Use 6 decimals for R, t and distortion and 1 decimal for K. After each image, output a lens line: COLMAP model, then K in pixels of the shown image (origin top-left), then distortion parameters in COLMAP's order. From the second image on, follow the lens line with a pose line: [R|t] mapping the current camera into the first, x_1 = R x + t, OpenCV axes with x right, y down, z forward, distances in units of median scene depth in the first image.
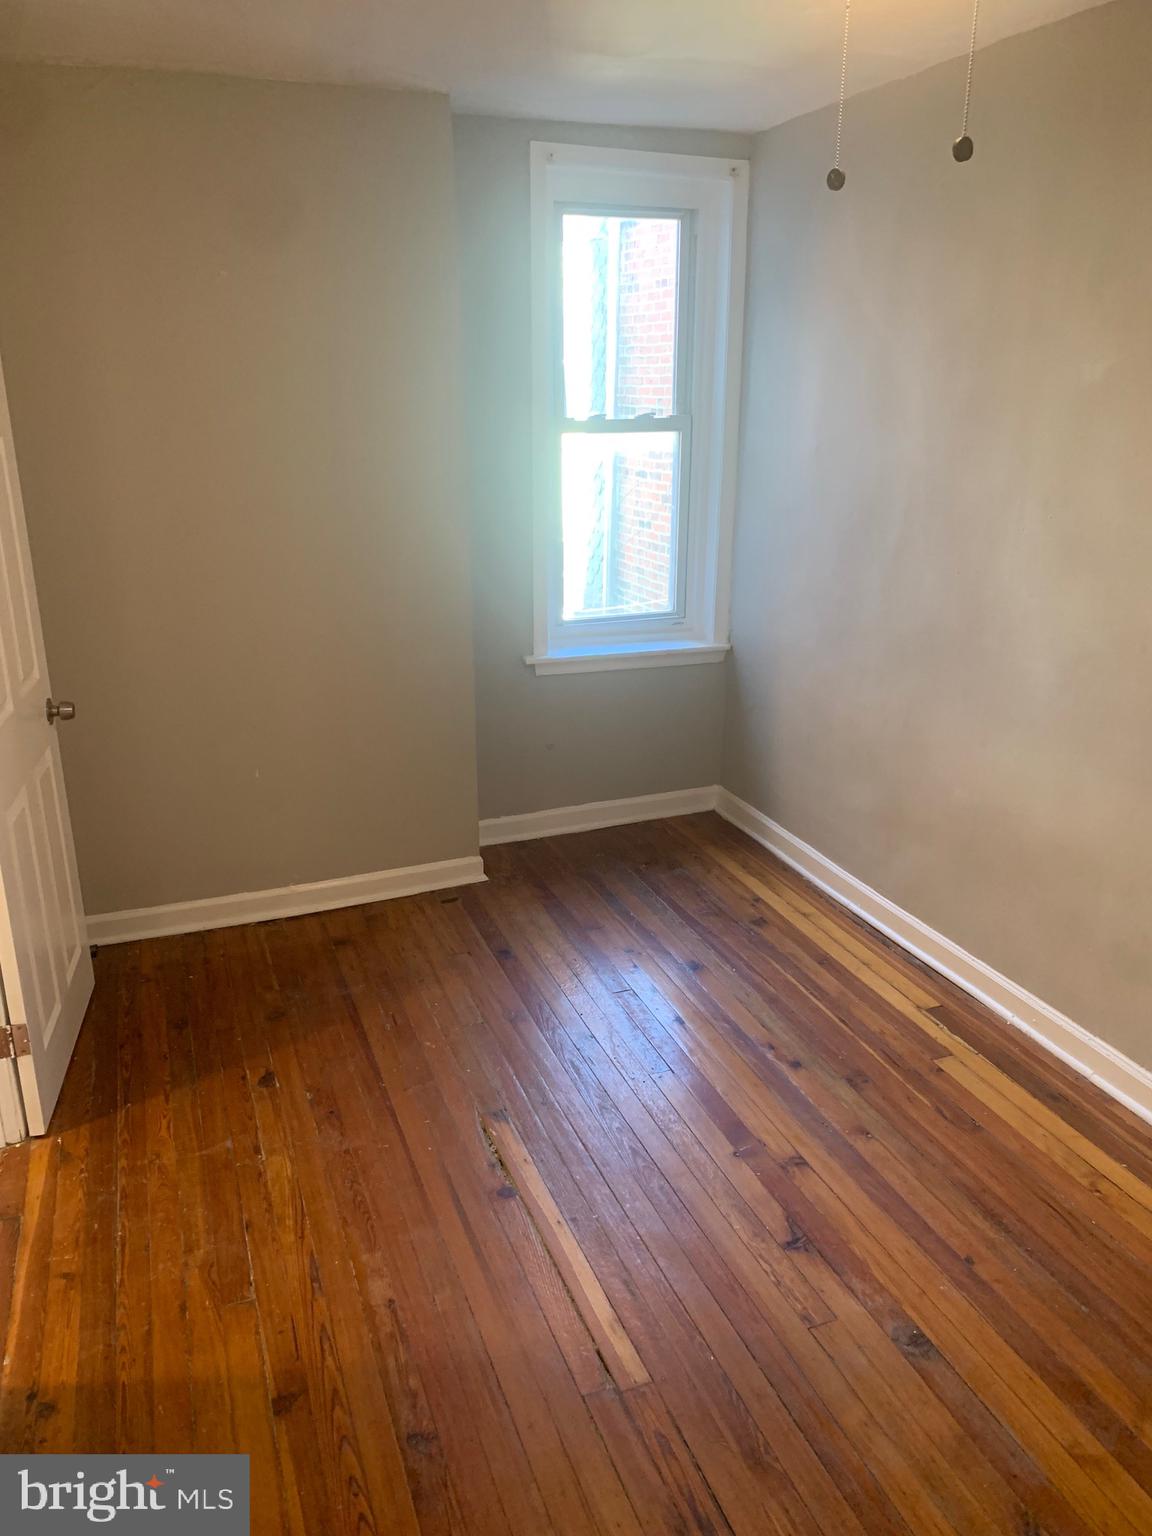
lens RADIAL K [[1170.5, 0, 576.0], [0, 1170.5, 768.0], [0, 0, 1]] dist [0.061435, -0.058341]
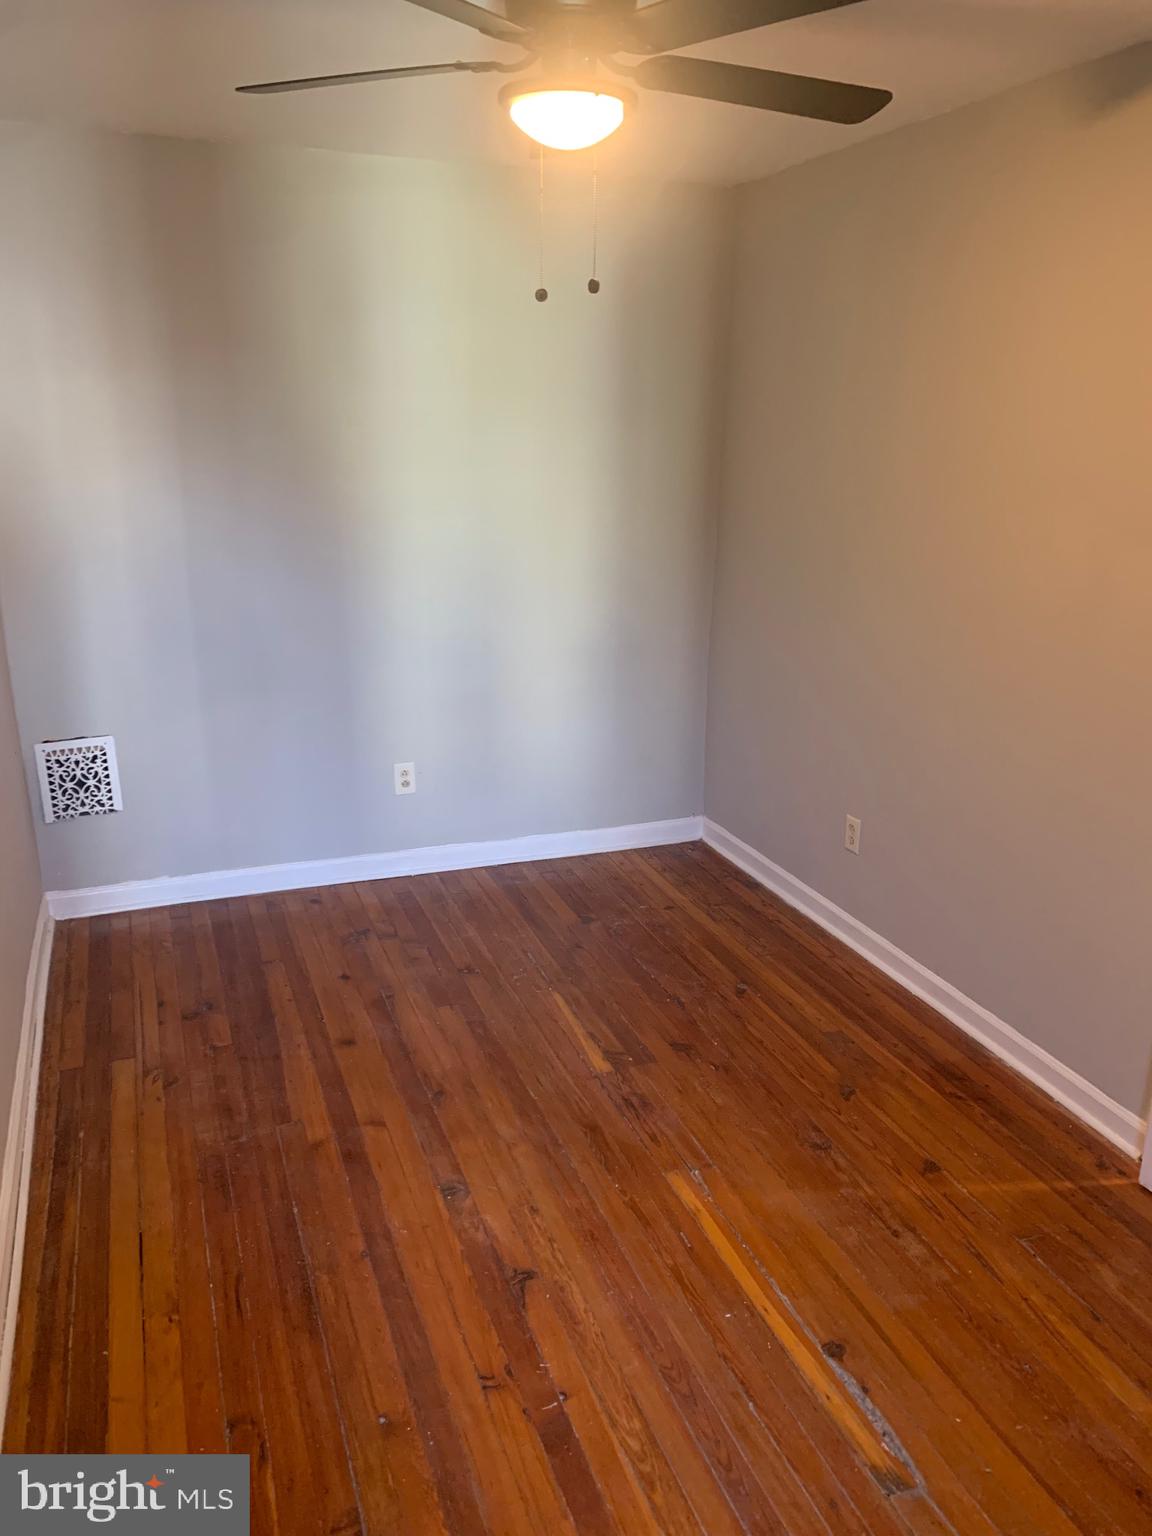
lens RADIAL K [[1170.5, 0, 576.0], [0, 1170.5, 768.0], [0, 0, 1]] dist [0.061435, -0.058341]
pose [[-0.999848, -0.013389, -0.011203, 0.158953], [-0.017405, 0.814467, 0.579949, -0.532930], [0.001359, 0.580055, -0.814576, 1.570492]]
